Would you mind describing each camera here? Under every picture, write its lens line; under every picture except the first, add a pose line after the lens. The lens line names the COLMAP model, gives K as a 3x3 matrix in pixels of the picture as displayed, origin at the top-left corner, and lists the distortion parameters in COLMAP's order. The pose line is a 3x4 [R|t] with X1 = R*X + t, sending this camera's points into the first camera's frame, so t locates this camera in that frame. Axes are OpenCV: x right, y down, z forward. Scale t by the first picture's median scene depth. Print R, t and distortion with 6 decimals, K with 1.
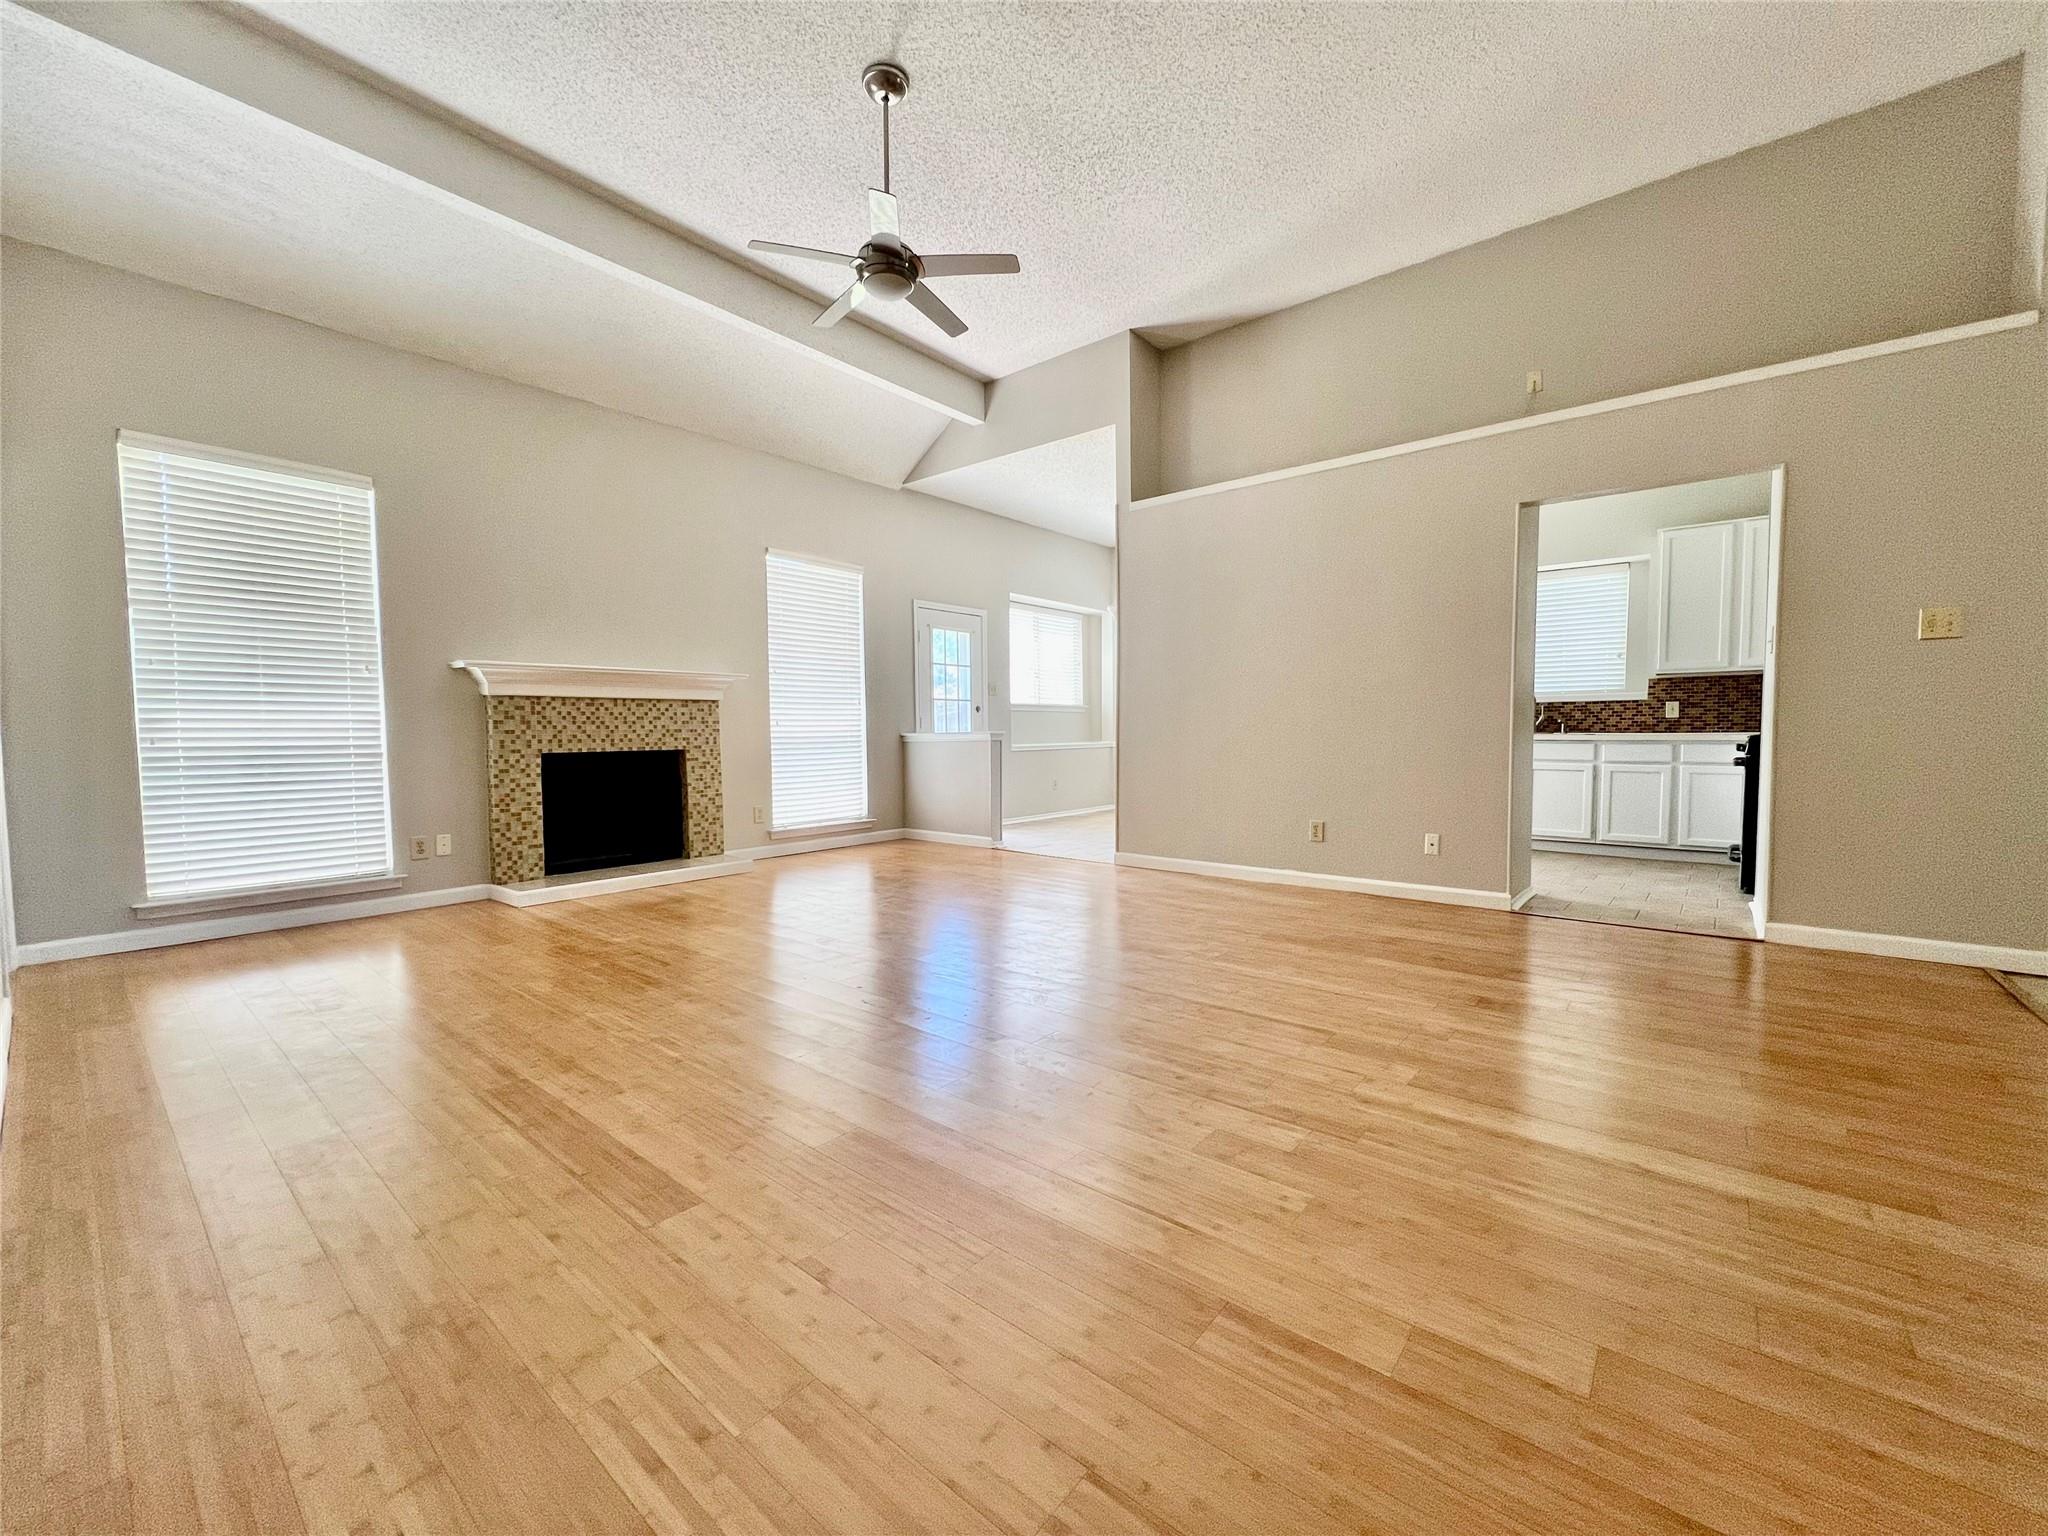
lens RADIAL K [[820.5, 0, 1021.8], [0, 820.5, 773.1], [0, 0, 1]] dist [-0.000879, 0.000340]
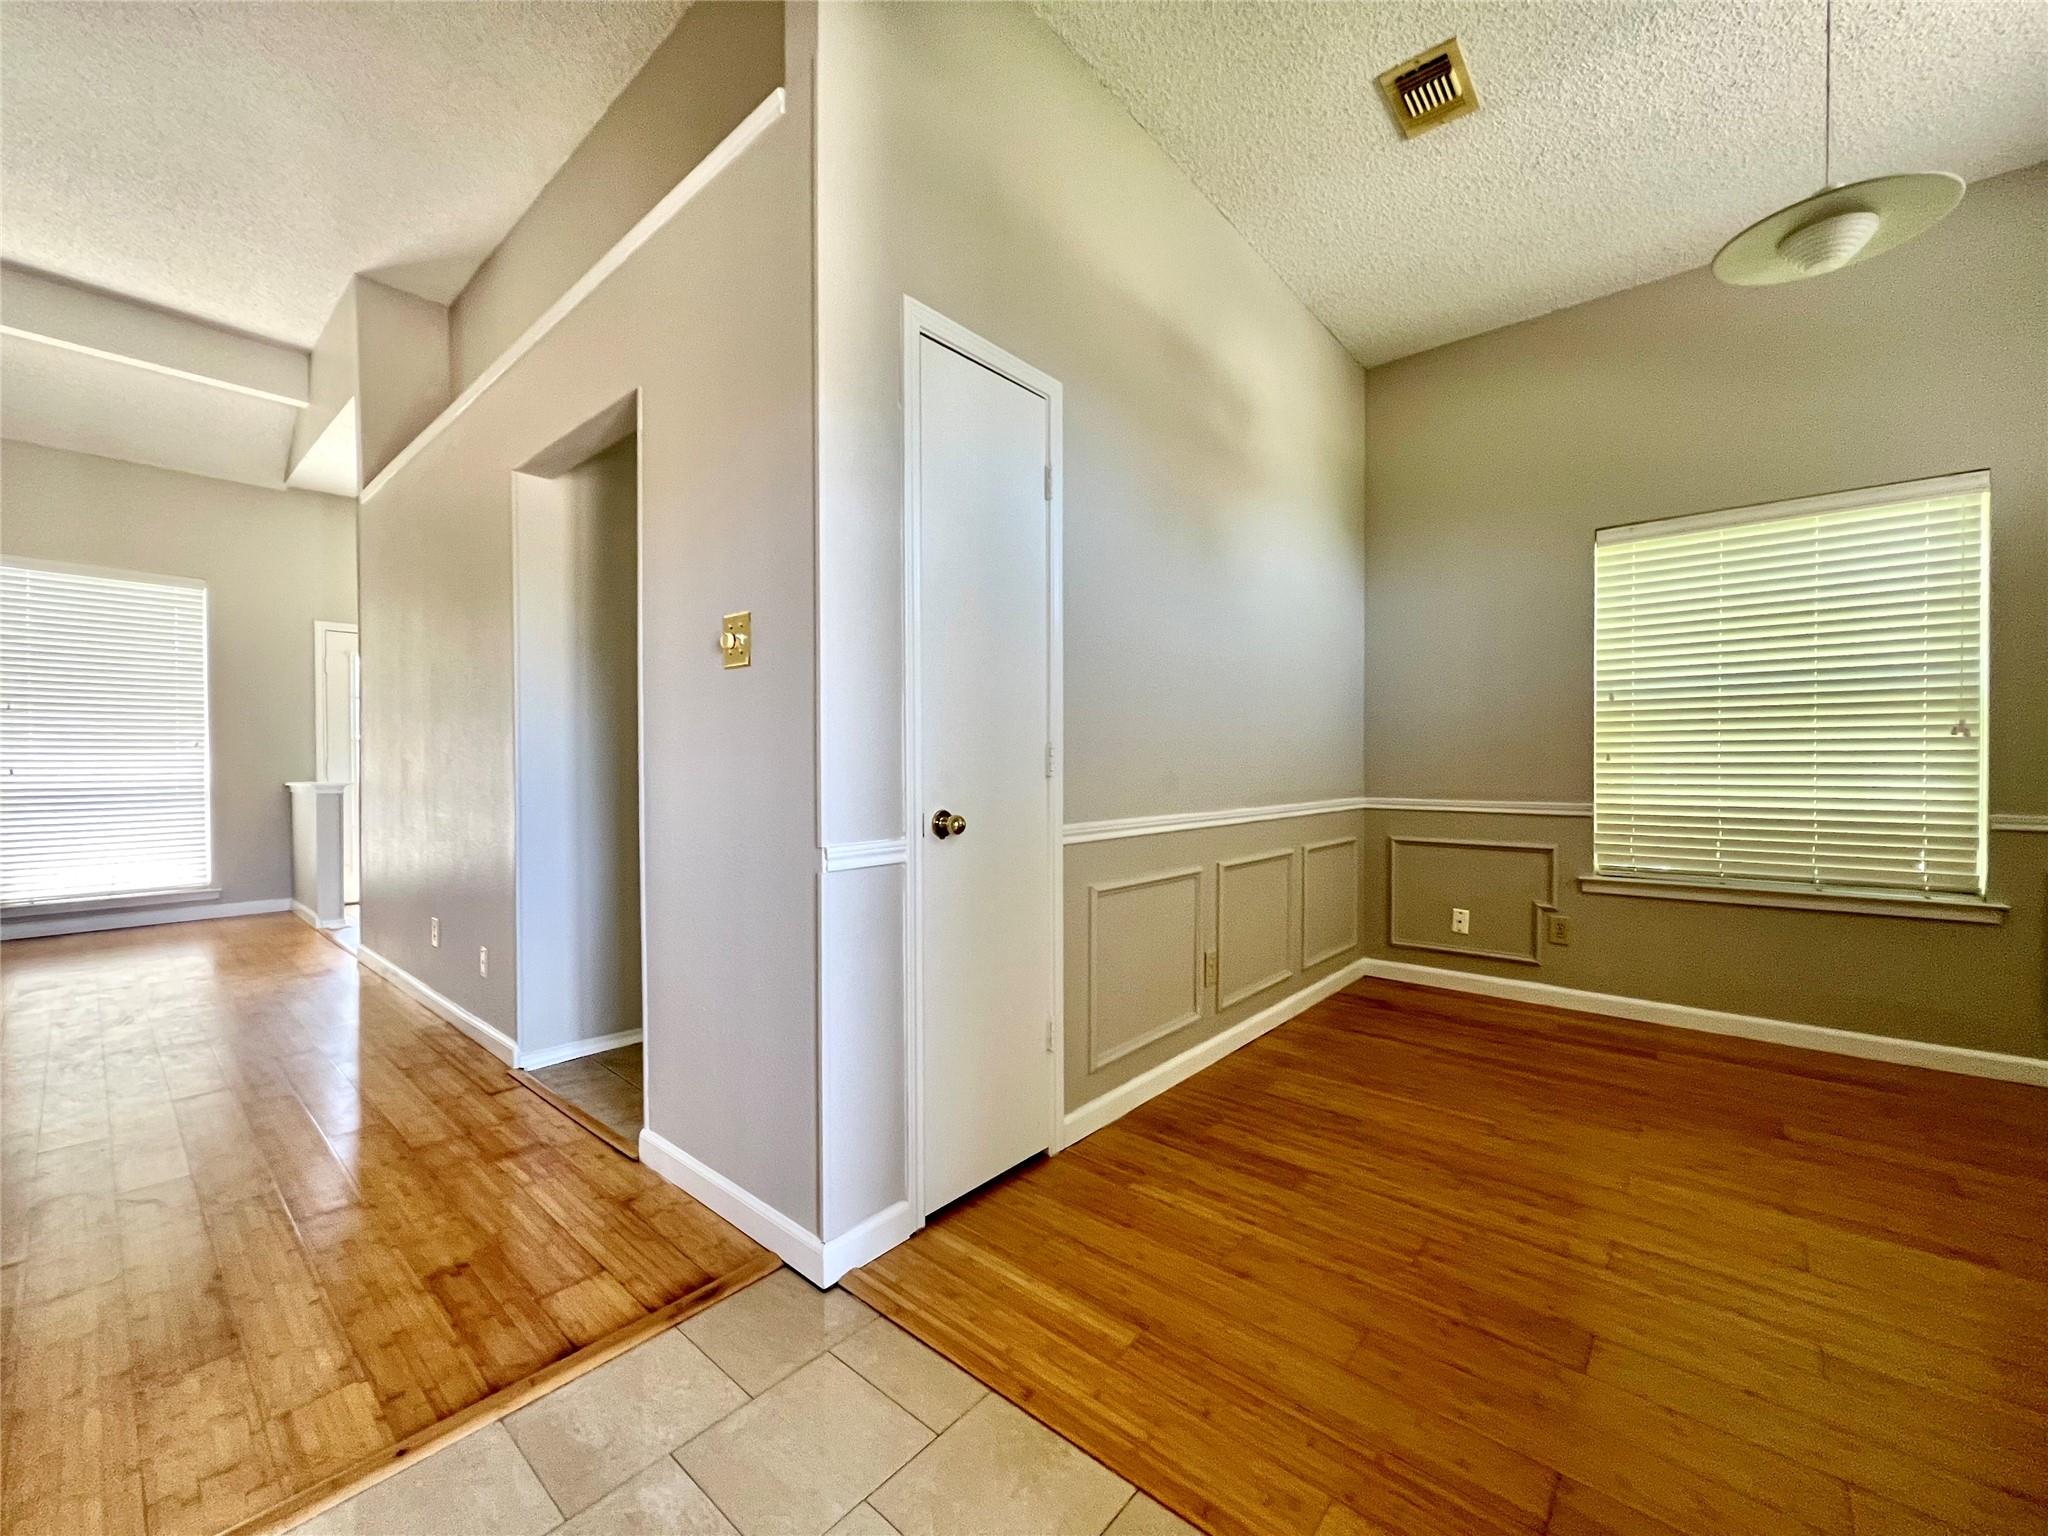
lens RADIAL K [[820.5, 0, 1018.7], [0, 820.5, 771.2], [0, 0, 1]] dist [-0.000879, 0.000340]
pose [[0.999799, 0.004041, -0.019632, 0.834700], [-0.004847, 0.999139, -0.041199, -0.040934], [0.019448, 0.041286, 0.998958, 0.269295]]
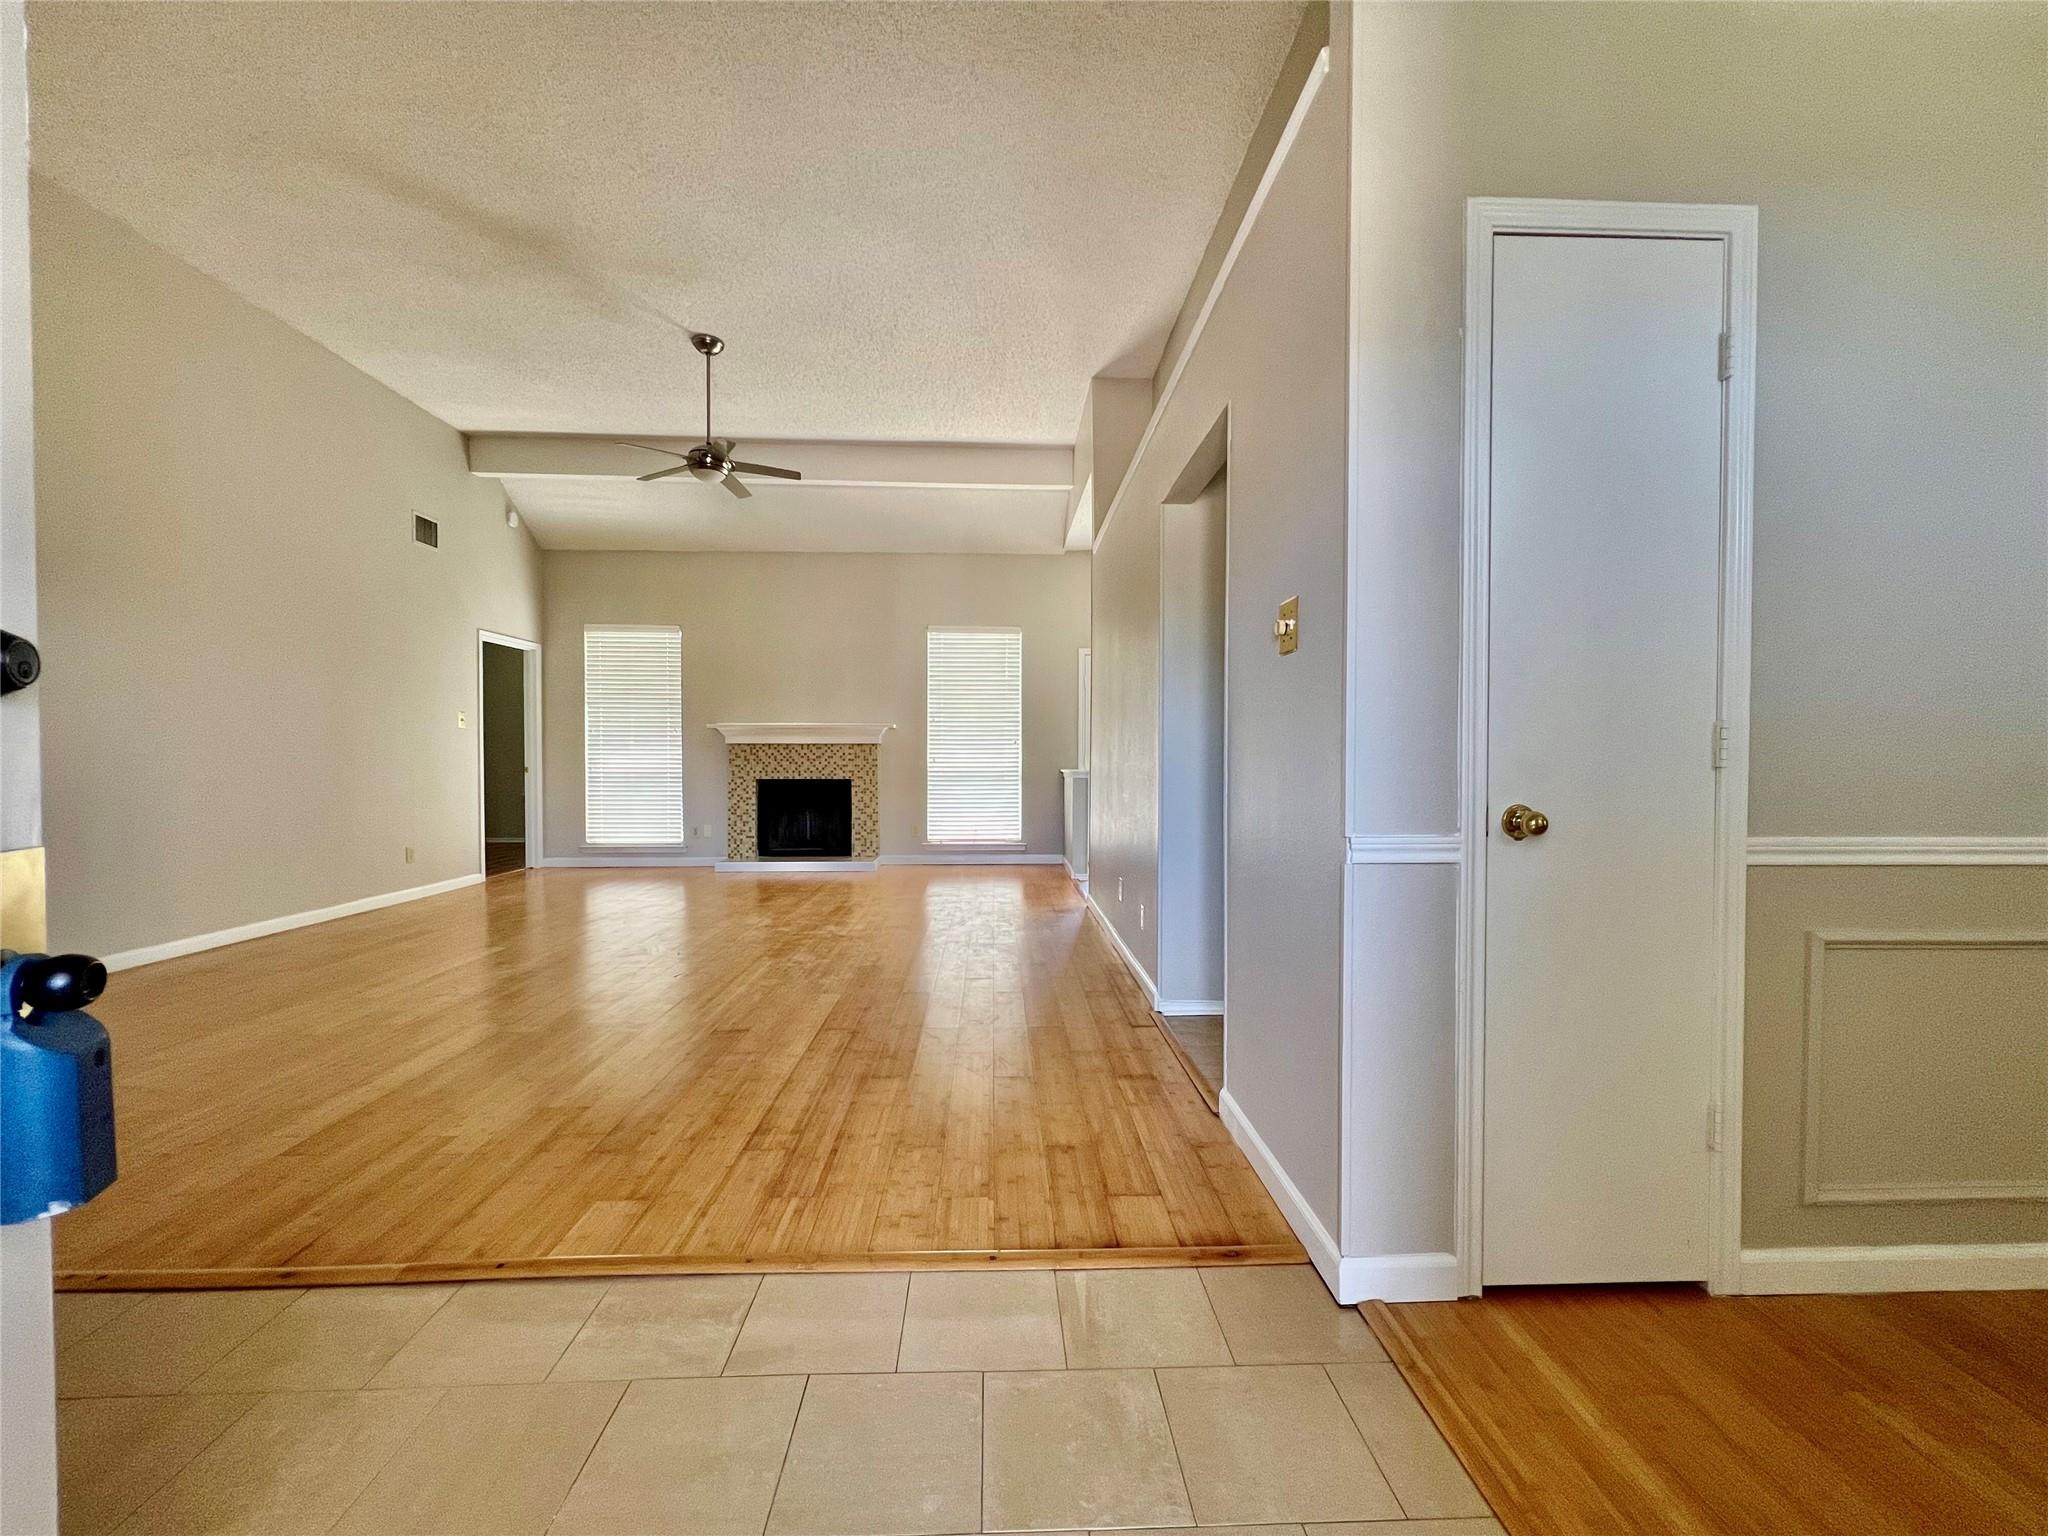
lens RADIAL K [[820.9, 0, 1021.3], [0, 820.9, 772.0], [0, 0, 1]] dist [-0.000529, 0.000420]
pose [[0.668431, 0.020723, -0.743486, 0.895324], [-0.045898, 0.998856, -0.013424, -0.038228], [0.742357, 0.043098, 0.668617, 0.297931]]
